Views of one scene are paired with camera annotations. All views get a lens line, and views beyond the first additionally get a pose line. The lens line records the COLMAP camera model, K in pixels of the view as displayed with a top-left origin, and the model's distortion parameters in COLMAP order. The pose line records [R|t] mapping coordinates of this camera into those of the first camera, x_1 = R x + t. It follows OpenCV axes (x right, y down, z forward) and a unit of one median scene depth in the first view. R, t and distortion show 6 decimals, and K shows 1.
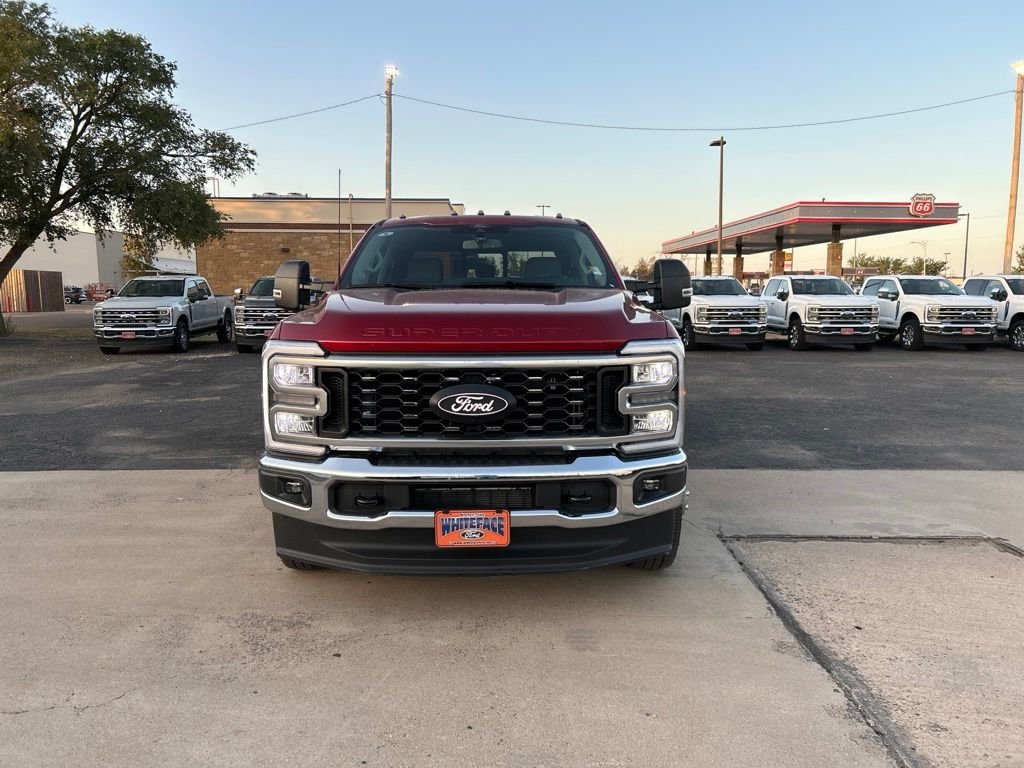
lens RADIAL K [[772.2, 0, 502.1], [0, 772.2, 384.7], [0, 0, 1]] dist [0.048722, -0.051507]
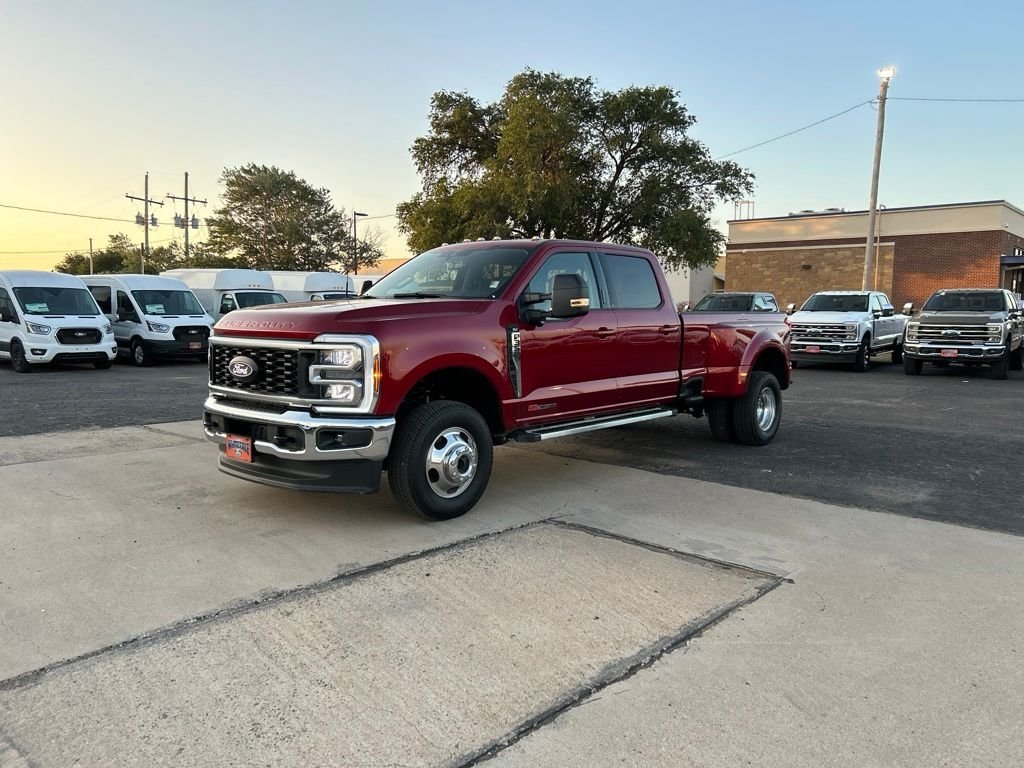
lens RADIAL K [[772.2, 0, 518.7], [0, 772.2, 378.7], [0, 0, 1]] dist [0.048722, -0.051507]
pose [[0.743534, 0.066687, -0.665365, 1.027901], [-0.086783, 0.996223, 0.002869, -0.006471], [0.663043, 0.055609, 0.746513, 0.134080]]
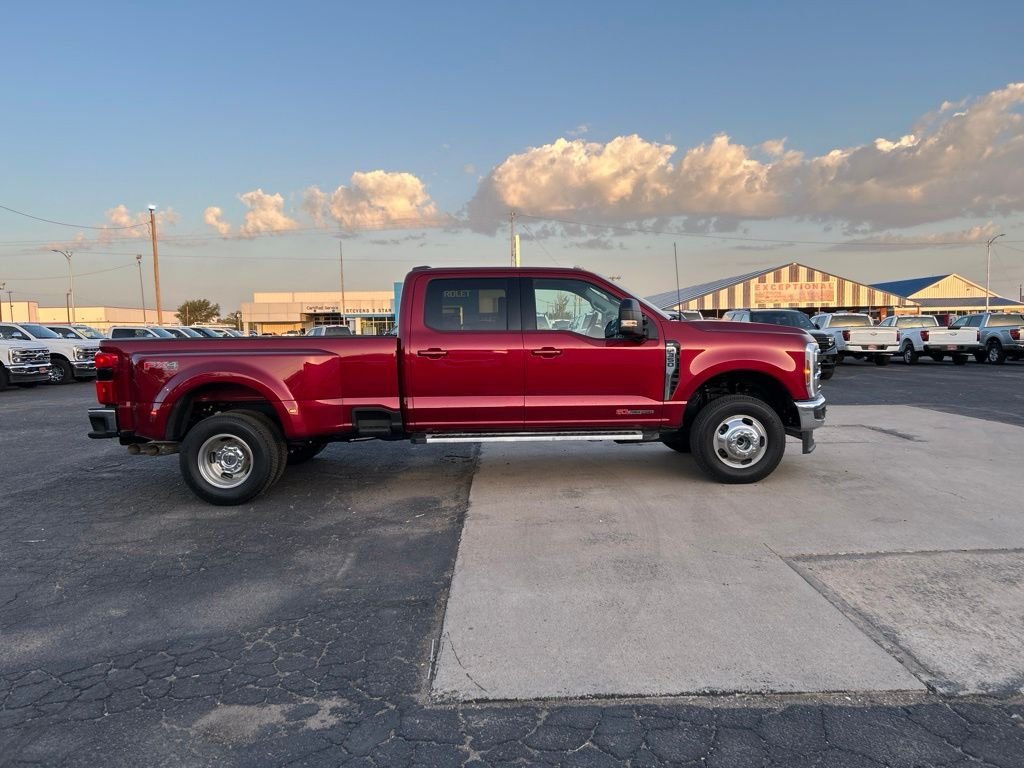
lens RADIAL K [[772.2, 0, 498.3], [0, 772.2, 389.6], [0, 0, 1]] dist [0.048722, -0.051507]
pose [[0.013893, -0.077330, 0.996909, -1.782502], [0.133459, 0.988228, 0.074797, -0.150896], [-0.990957, 0.132007, 0.024050, 1.359382]]
